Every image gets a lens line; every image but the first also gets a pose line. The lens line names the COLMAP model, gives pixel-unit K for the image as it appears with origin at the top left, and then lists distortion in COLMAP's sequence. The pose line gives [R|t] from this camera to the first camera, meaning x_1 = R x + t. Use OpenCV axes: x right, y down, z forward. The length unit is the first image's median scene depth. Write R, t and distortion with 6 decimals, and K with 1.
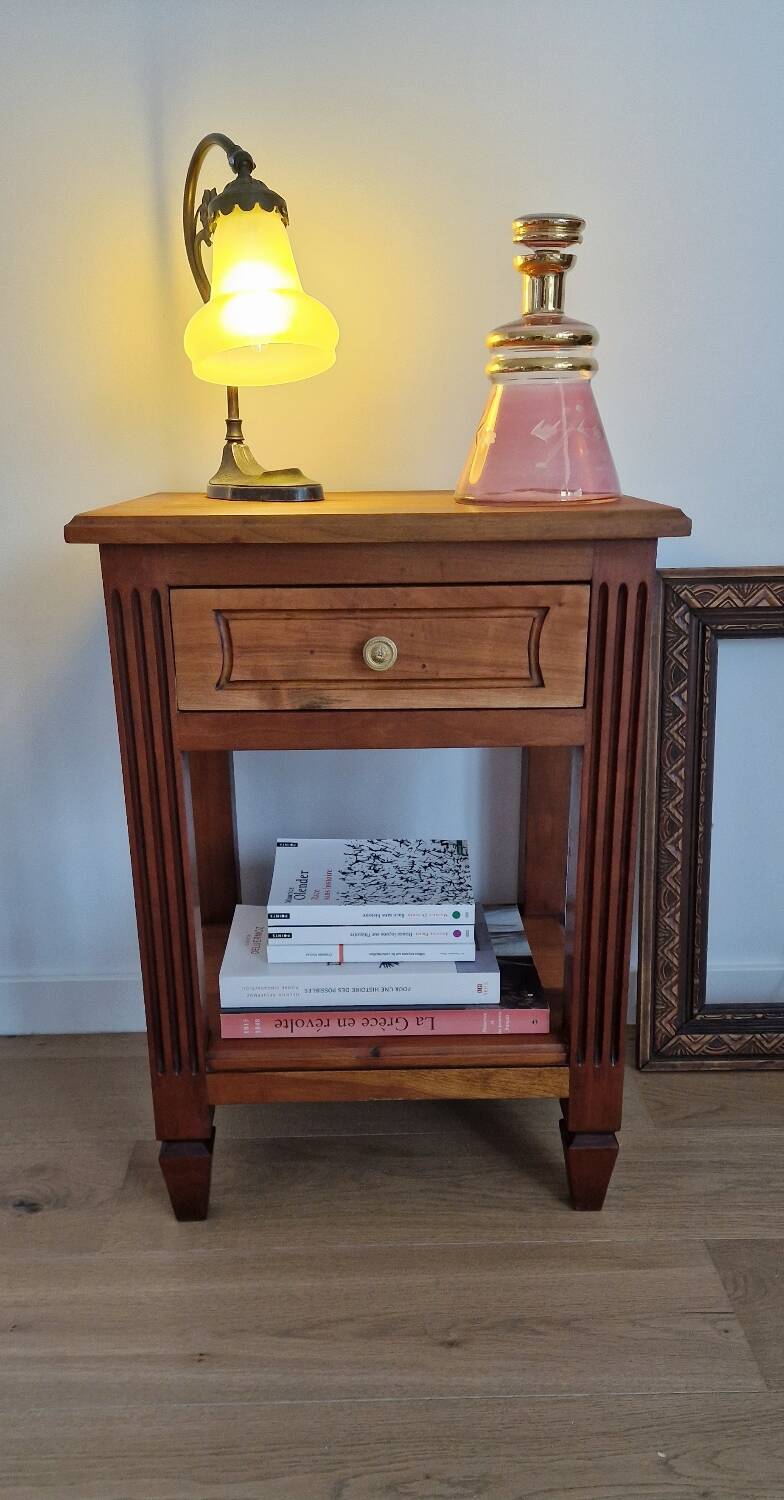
lens RADIAL K [[1136.0, 0, 381.5], [0, 1136.0, 854.6], [0, 0, 1]] dist [0.055430, -0.002510]
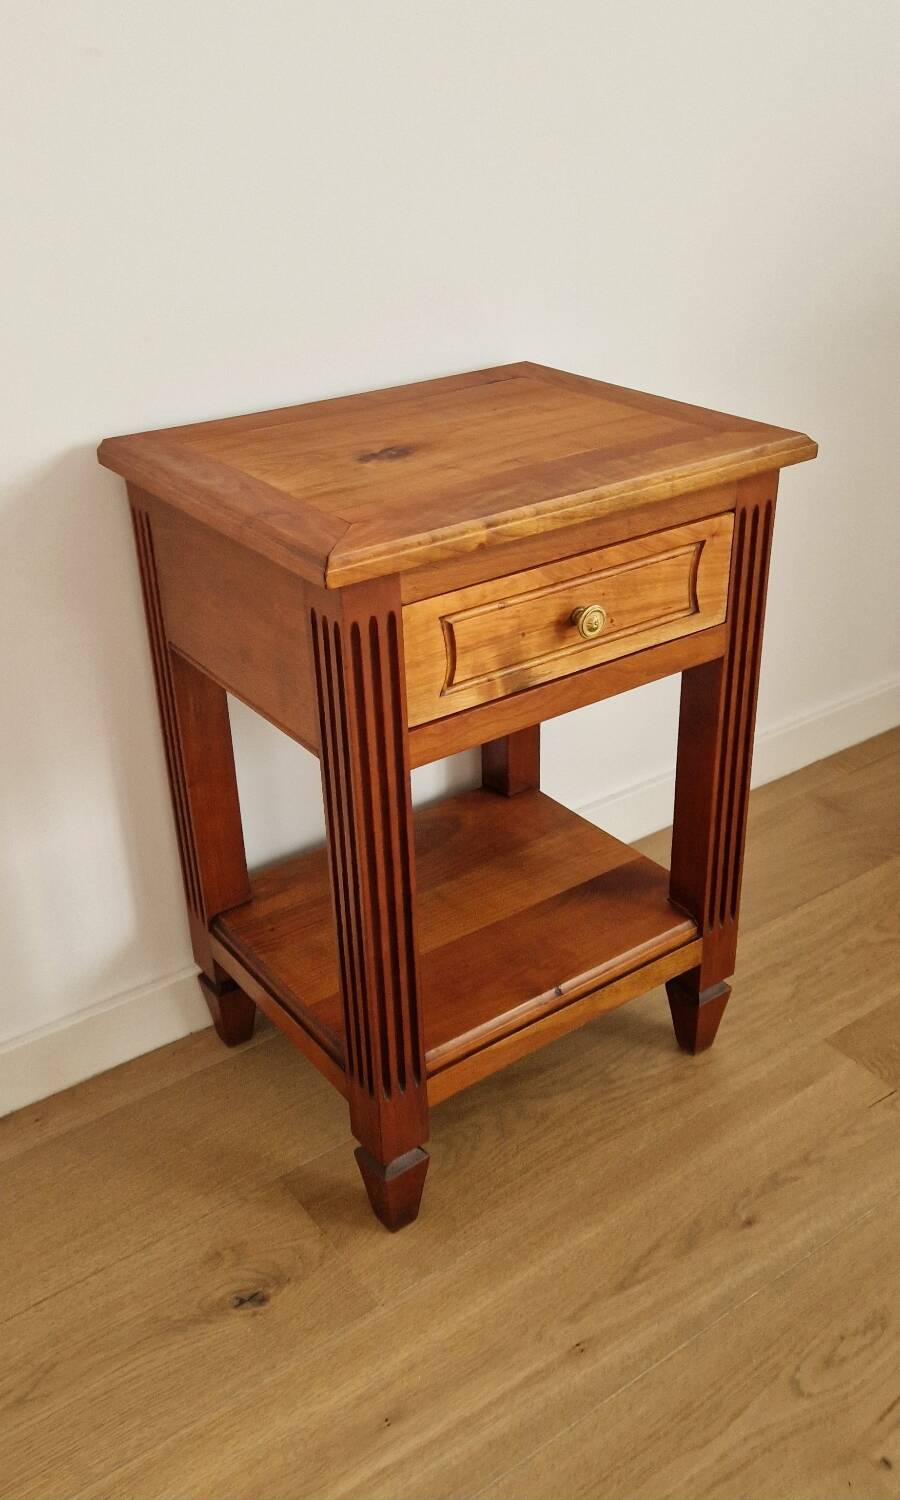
lens RADIAL K [[1318.3, 0, 450.0], [0, 1318.3, 750.0], [0, 0, 1]] dist [0.054805, 0.001794]
pose [[0.821782, -0.278600, 0.497048, -0.678320], [0.210453, 0.959041, 0.189603, -0.303647], [-0.529513, -0.051207, 0.846755, 0.092385]]
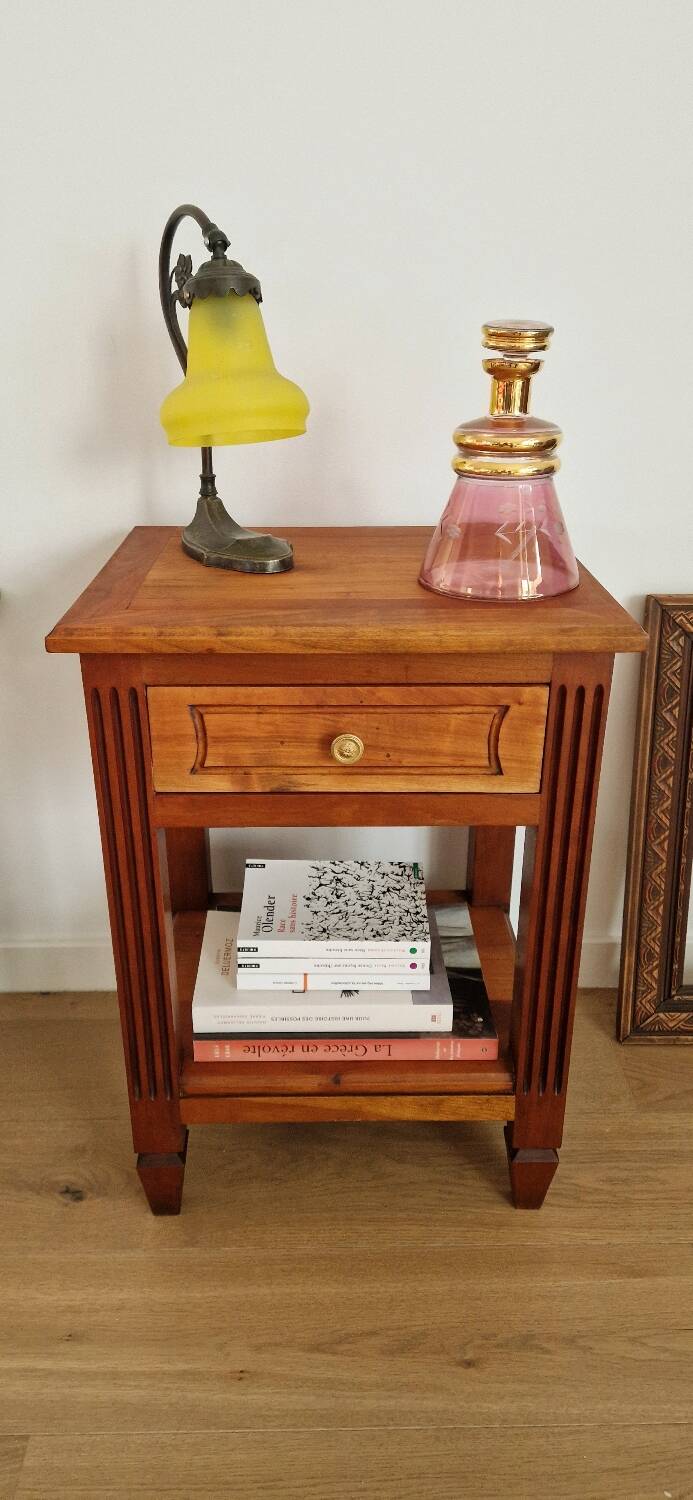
lens RADIAL K [[1013.1, 0, 331.9], [0, 1013.1, 750.9], [0, 0, 1]] dist [0.068148, -0.045488]
pose [[0.999934, 0.011413, -0.001084, -0.013659], [-0.011297, 0.996996, 0.076625, -0.239385], [0.001955, -0.076607, 0.997059, 0.066068]]
